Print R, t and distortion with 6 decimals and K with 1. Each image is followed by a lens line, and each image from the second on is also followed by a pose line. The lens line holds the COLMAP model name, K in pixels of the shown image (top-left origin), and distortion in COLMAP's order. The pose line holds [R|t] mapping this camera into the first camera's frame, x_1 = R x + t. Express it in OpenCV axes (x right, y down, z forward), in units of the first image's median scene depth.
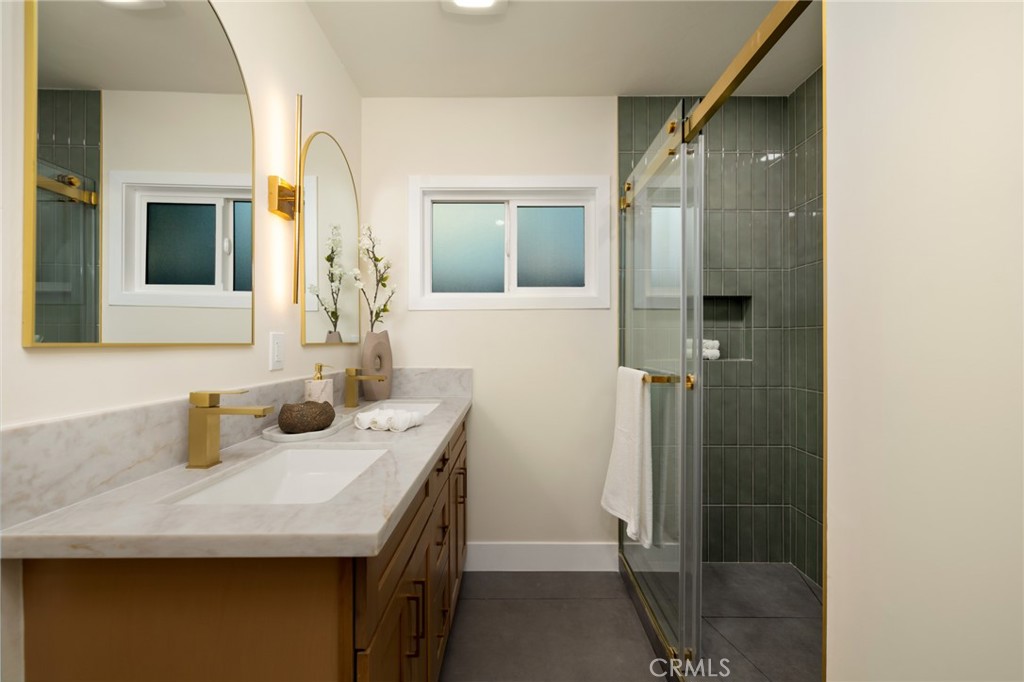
lens RADIAL K [[408.0, 0, 512.0], [0, 408.0, 341.0], [0, 0, 1]] dist [-0.001003, 0.000038]
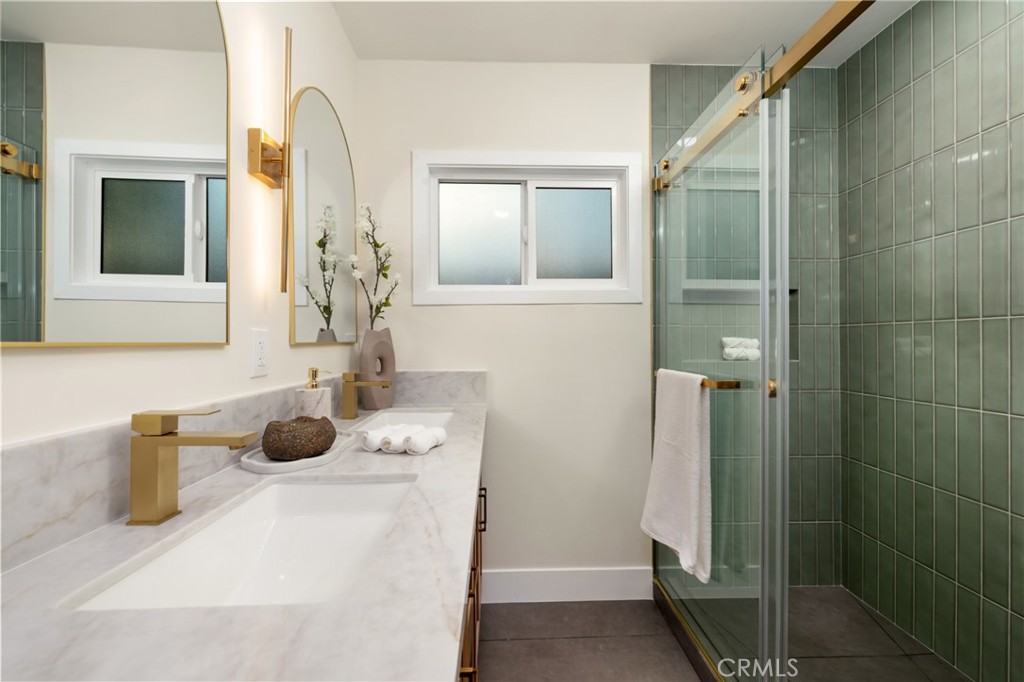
lens RADIAL K [[408.0, 0, 512.0], [0, 408.0, 341.0], [0, 0, 1]] dist [-0.001003, 0.000038]
pose [[0.999326, -0.001874, 0.036659, -0.079865], [0.001848, 0.999998, 0.000730, 0.001743], [-0.036660, -0.000662, 0.999328, 0.131667]]
